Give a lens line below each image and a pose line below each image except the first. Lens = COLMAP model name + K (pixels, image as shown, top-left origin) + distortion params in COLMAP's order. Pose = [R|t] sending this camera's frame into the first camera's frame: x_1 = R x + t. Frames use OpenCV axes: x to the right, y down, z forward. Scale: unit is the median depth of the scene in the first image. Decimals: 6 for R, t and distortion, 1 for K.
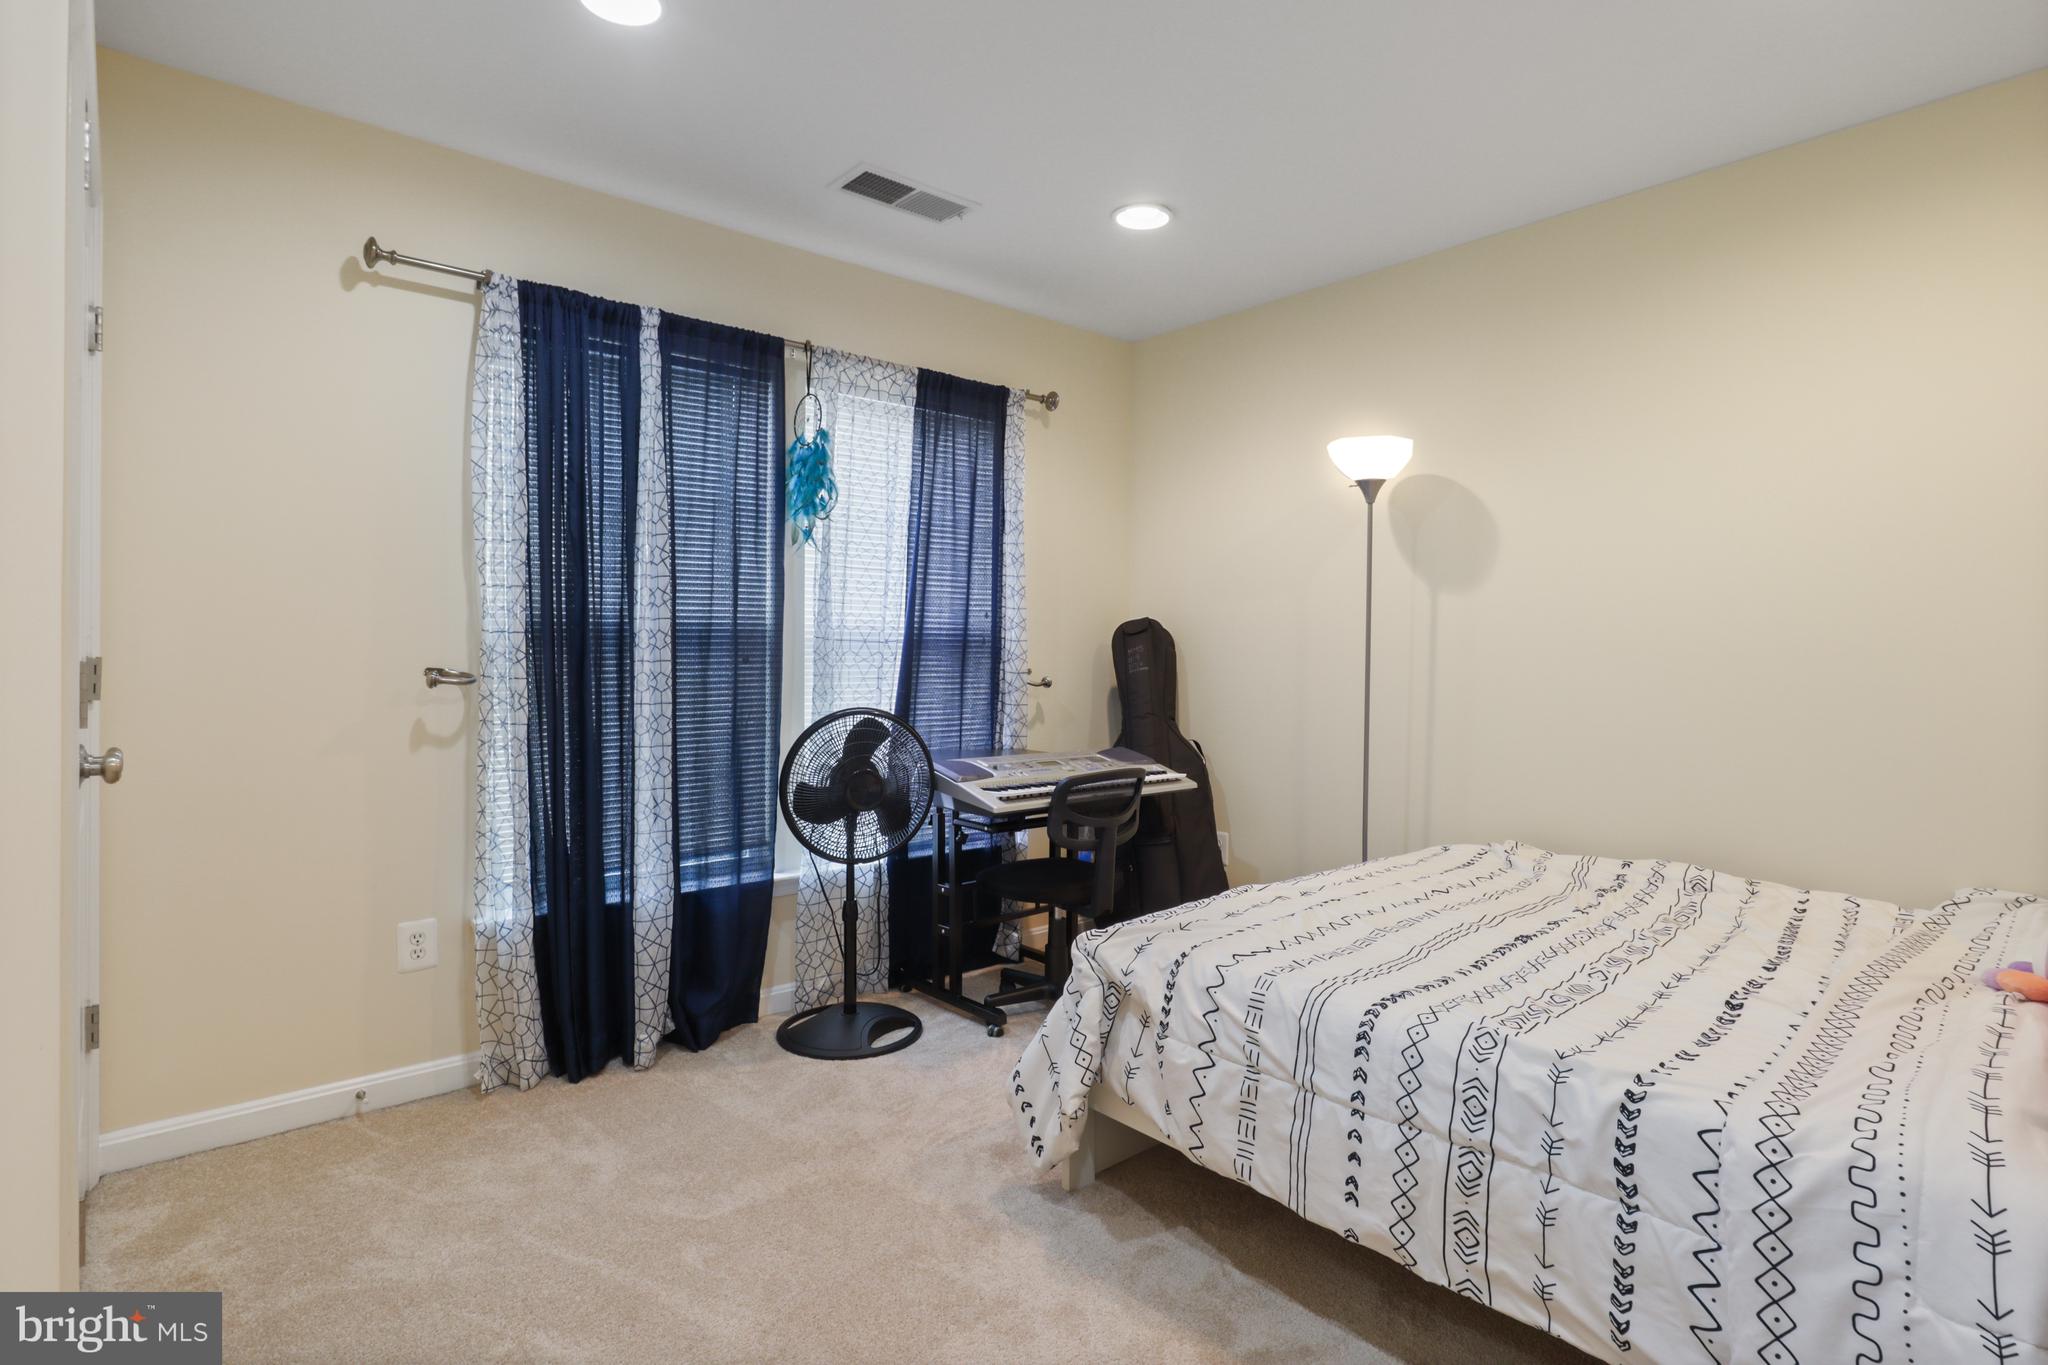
lens RADIAL K [[1028.9, 0, 1024.5], [0, 1028.9, 676.3], [0, 0, 1]] dist [-0.025348, 0.012984]
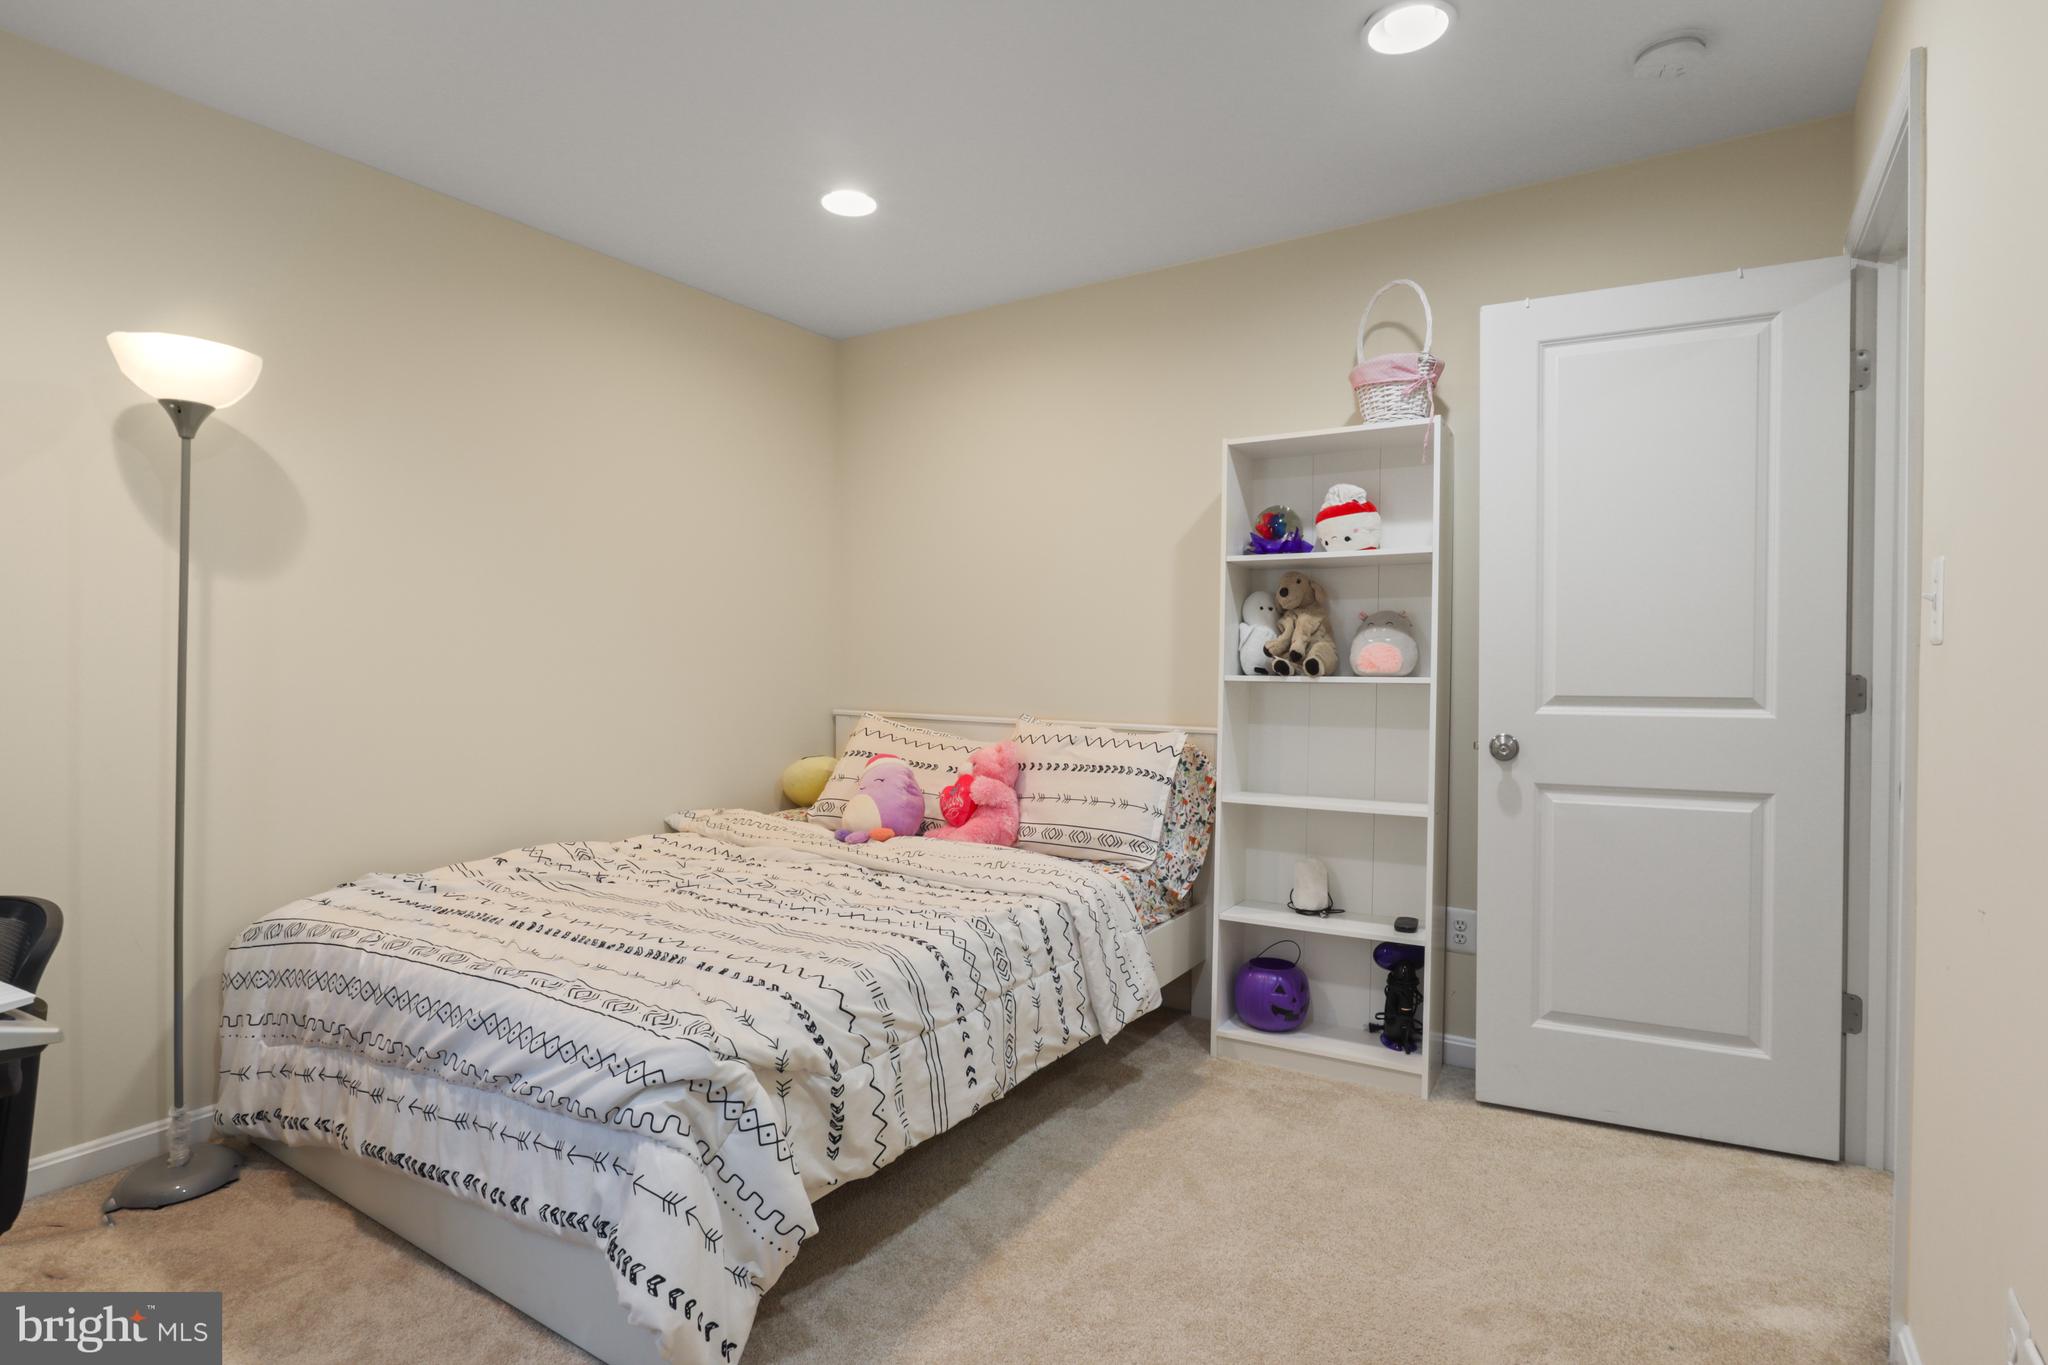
lens RADIAL K [[1028.9, 0, 1026.6], [0, 1028.9, 680.6], [0, 0, 1]] dist [-0.025348, 0.012984]
pose [[-0.291555, -0.015391, 0.956430, -0.873616], [0.009311, 0.999778, 0.018927, -0.025197], [-0.956509, 0.014424, -0.291347, 1.205782]]
